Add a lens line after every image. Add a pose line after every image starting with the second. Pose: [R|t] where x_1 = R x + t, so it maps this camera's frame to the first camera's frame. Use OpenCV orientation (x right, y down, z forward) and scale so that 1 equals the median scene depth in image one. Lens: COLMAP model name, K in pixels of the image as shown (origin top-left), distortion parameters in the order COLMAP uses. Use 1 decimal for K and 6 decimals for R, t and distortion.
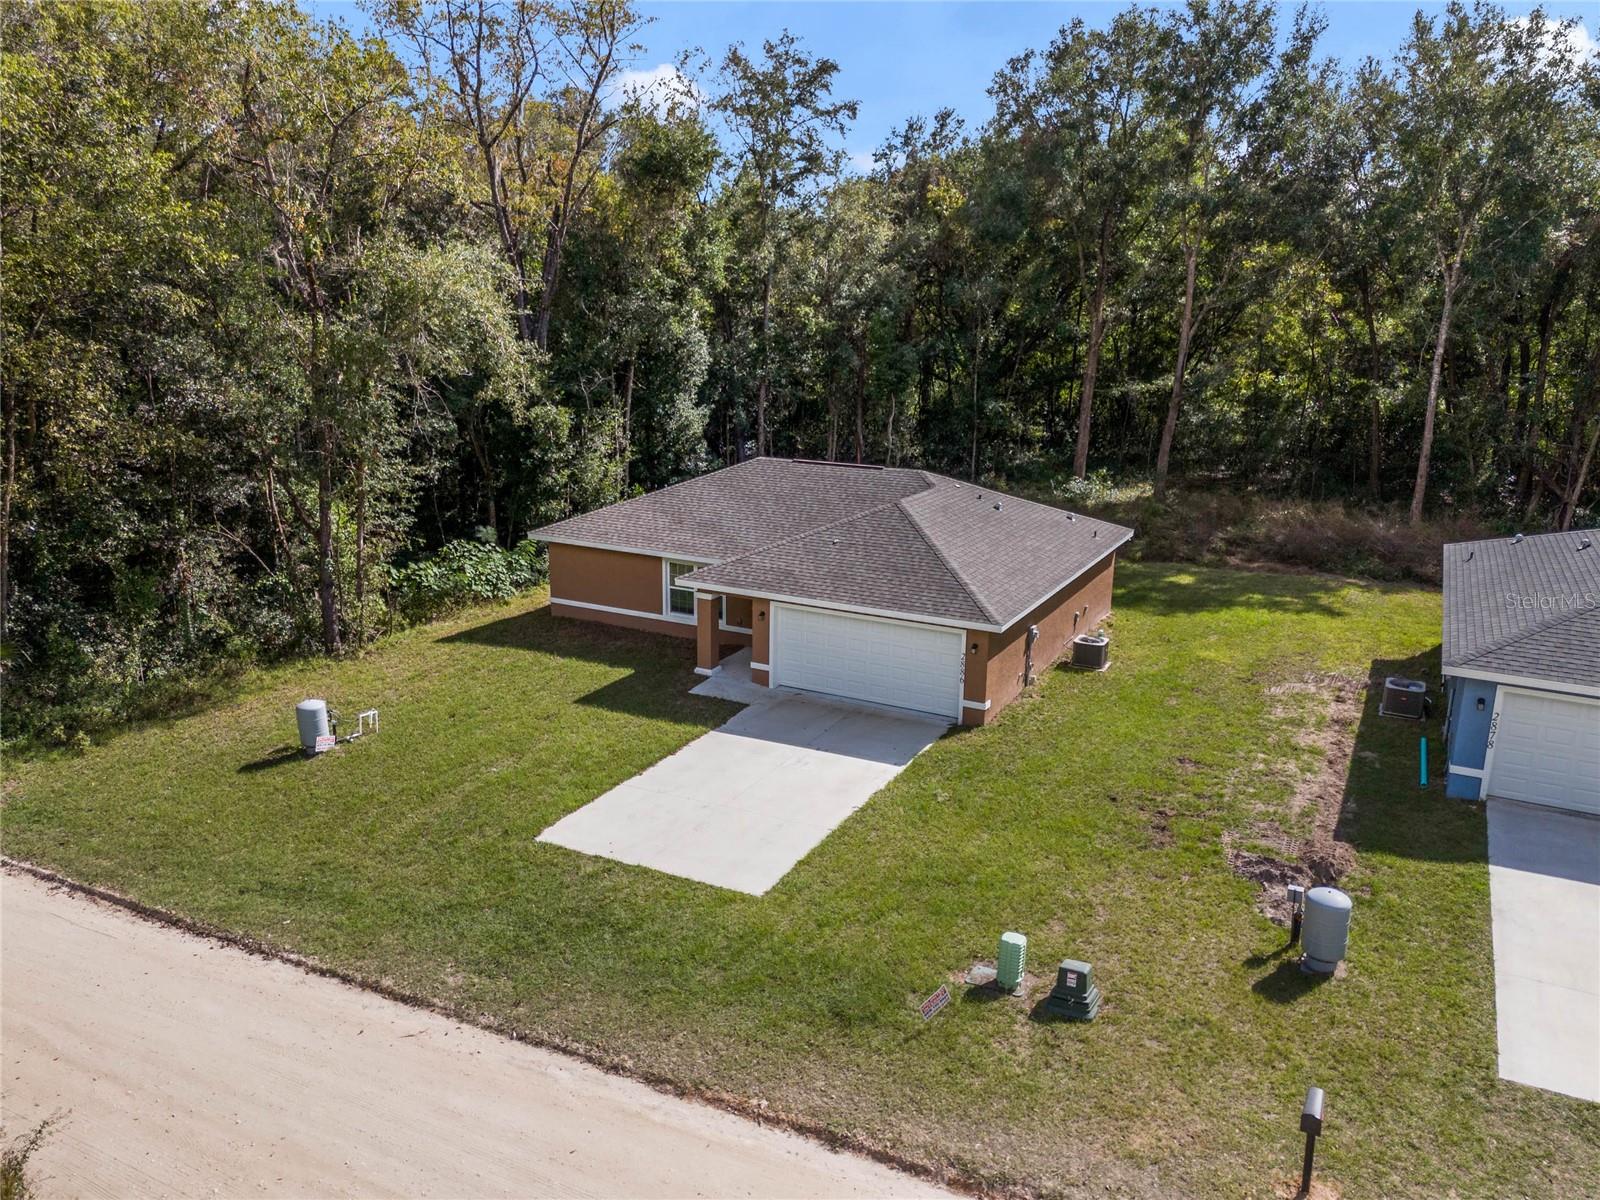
lens RADIAL K [[1181.1, 0, 800.5], [0, 1181.1, 593.2], [0, 0, 1]] dist [0.039835, -0.006528]
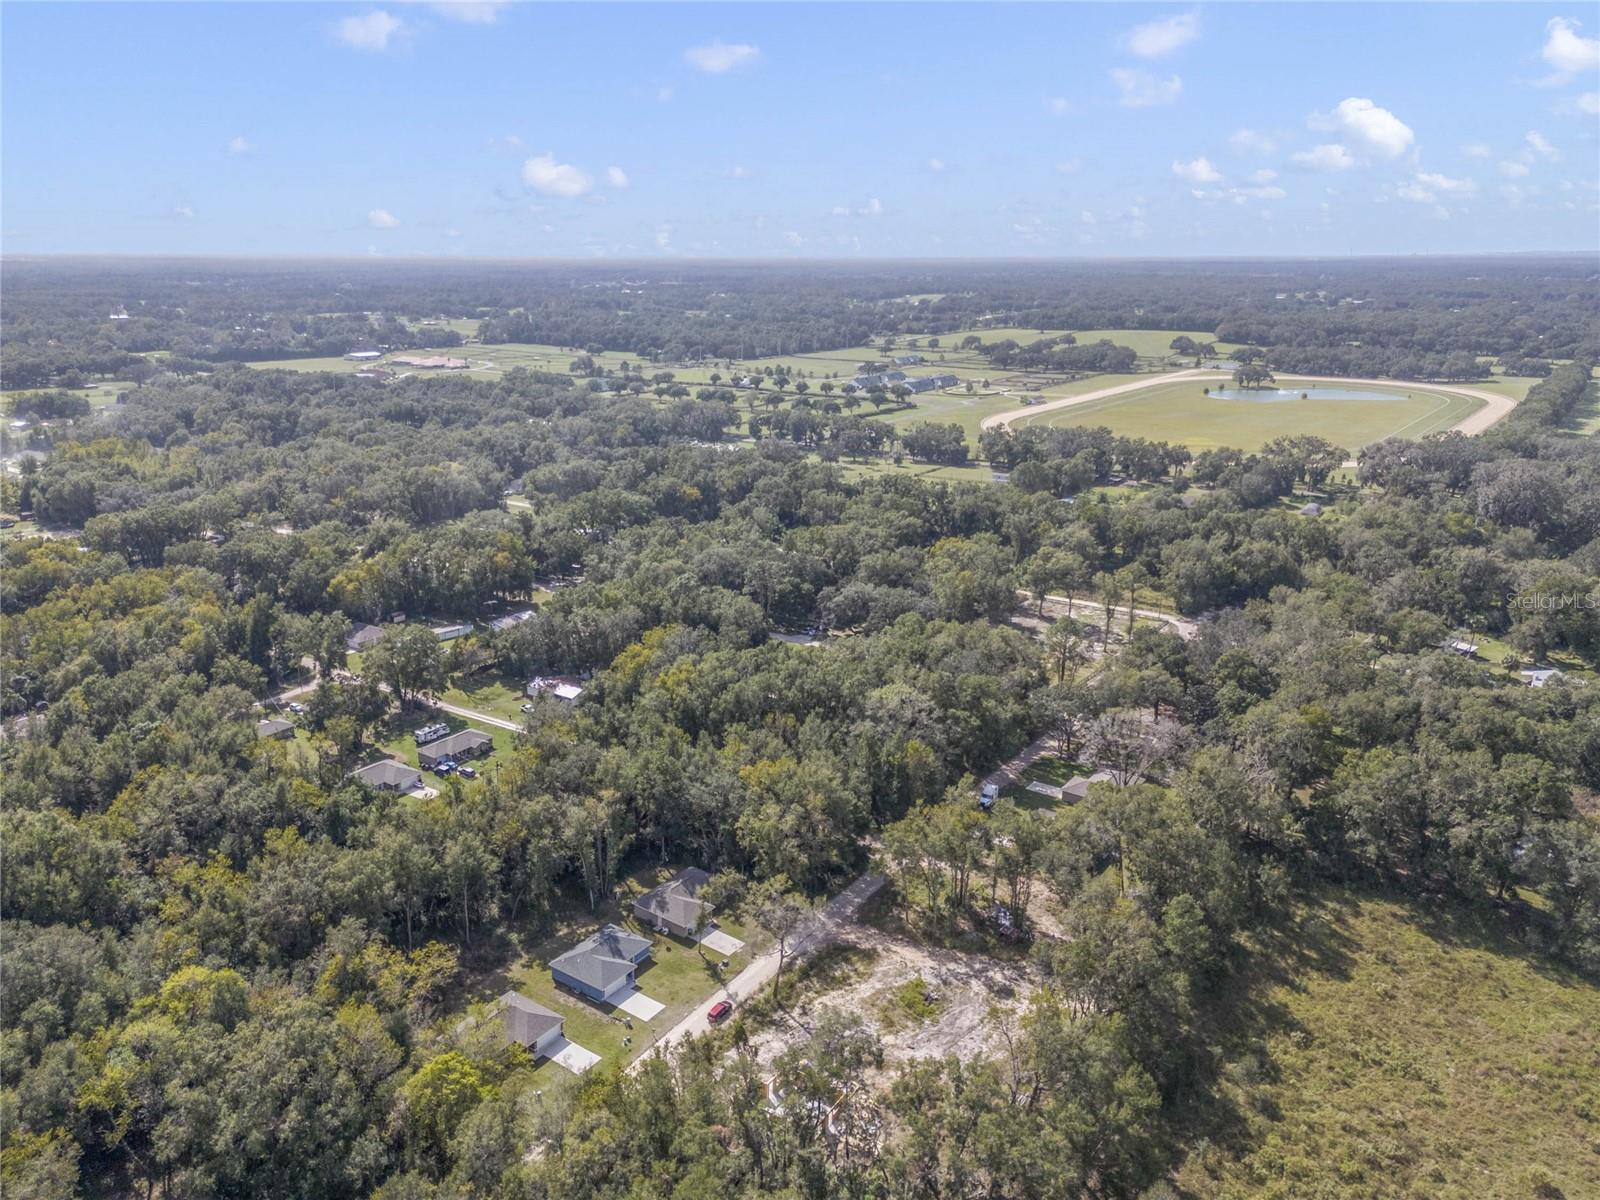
lens RADIAL K [[1176.6, 0, 800.0], [0, 1176.6, 600.0], [0, 0, 1]] dist [0.185261, -0.435359]
pose [[0.105512, -0.288796, 0.951559, -6.277034], [0.215733, 0.940759, 0.261597, -4.234080], [-0.970735, 0.177681, 0.161564, -2.169100]]
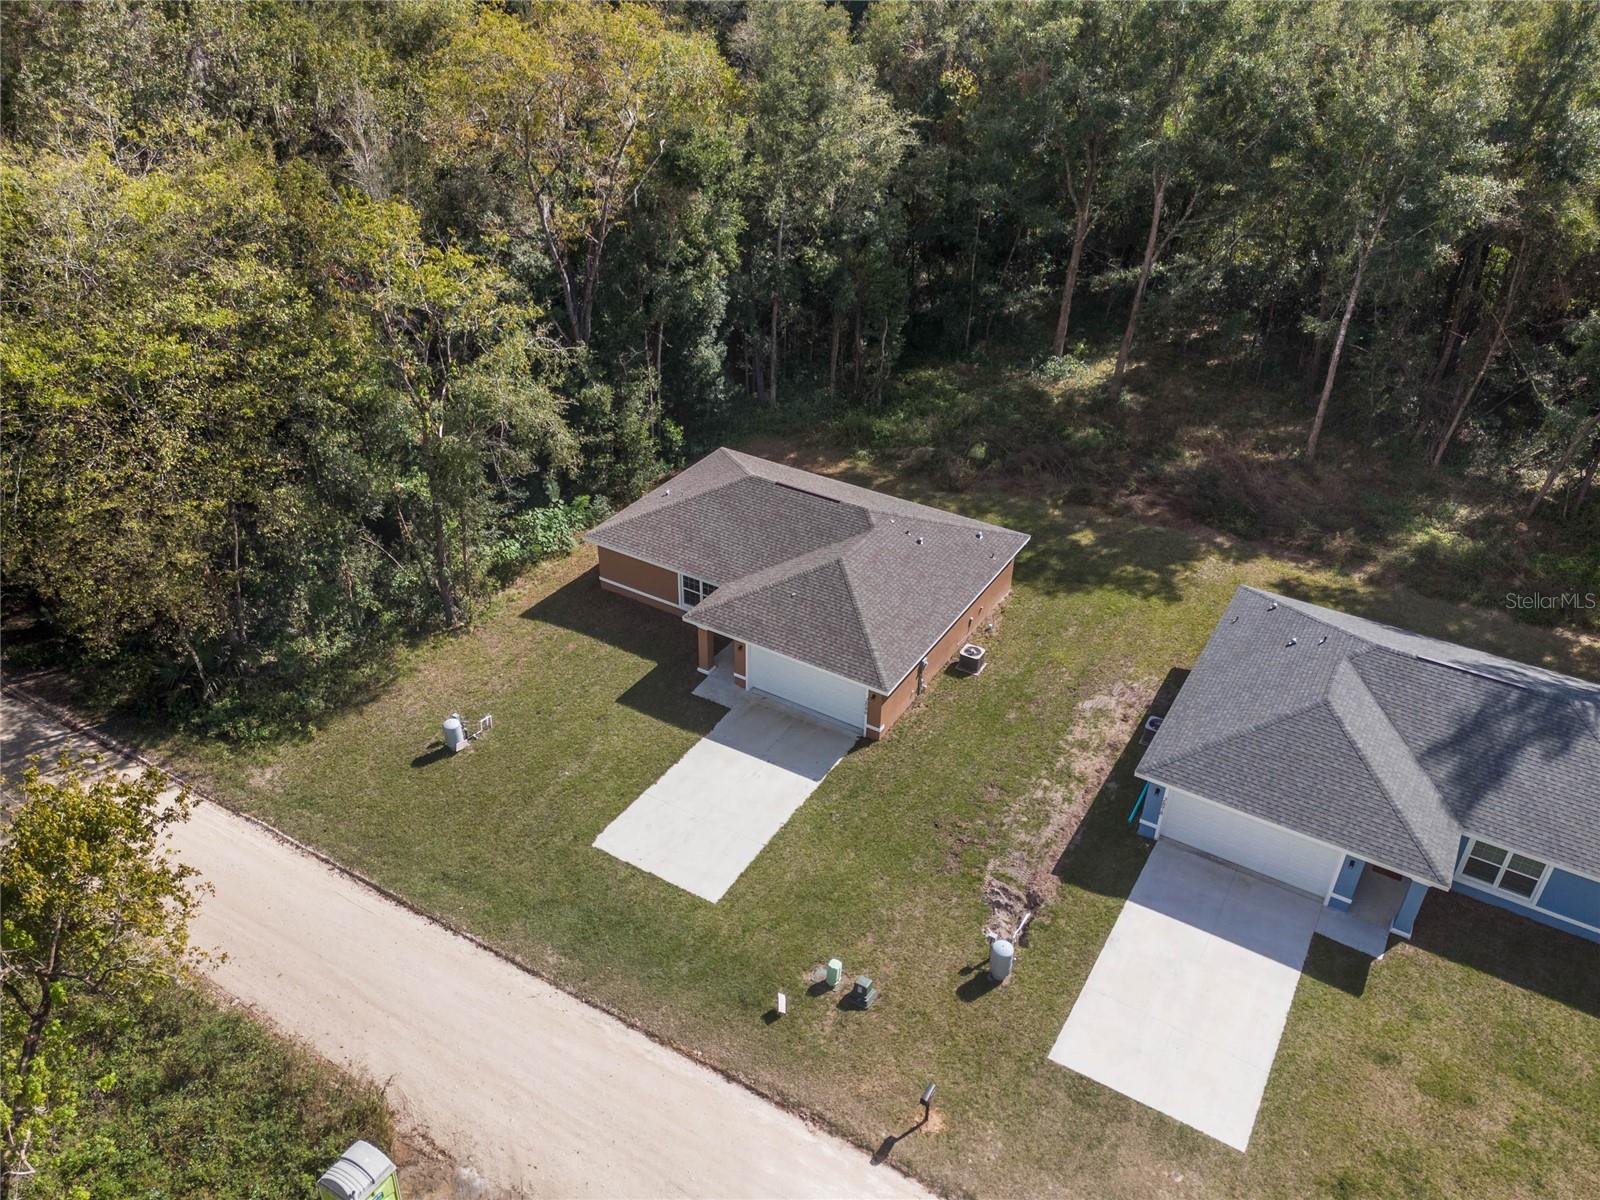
lens RADIAL K [[1172.9, 0, 800.0], [0, 1172.9, 600.0], [0, 0, 1]] dist [0.051035, -0.026676]
pose [[0.998262, 0.034474, -0.047789, 0.130154], [-0.017536, 0.948059, 0.317610, -0.597201], [0.056256, -0.316220, 0.947016, -0.435077]]
